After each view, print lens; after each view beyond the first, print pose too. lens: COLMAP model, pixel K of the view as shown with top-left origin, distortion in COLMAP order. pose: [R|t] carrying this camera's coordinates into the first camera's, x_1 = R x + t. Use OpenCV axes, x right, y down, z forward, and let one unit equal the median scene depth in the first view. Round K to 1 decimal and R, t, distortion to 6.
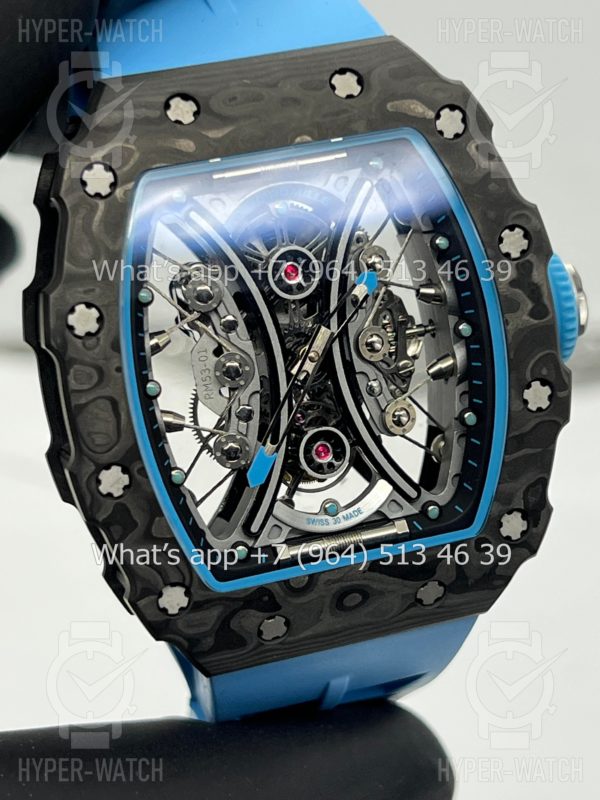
lens RADIAL K [[1885.2, 0, 294.3], [0, 1885.2, 405.1], [0, 0, 1]] dist [0.189902, 0.000000]
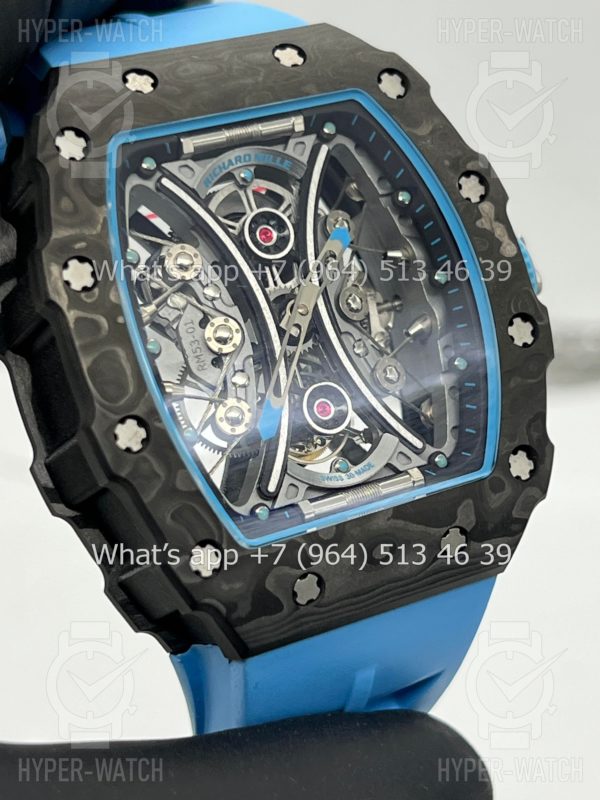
lens RADIAL K [[1885.2, 0, 303.6], [0, 1885.2, 399.0], [0, 0, 1]] dist [0.189902, 0.000000]
pose [[0.974073, -0.121619, 0.190764, -0.181991], [0.168264, 0.953106, -0.251546, 0.265185], [-0.151226, 0.277123, 0.948859, 0.075344]]
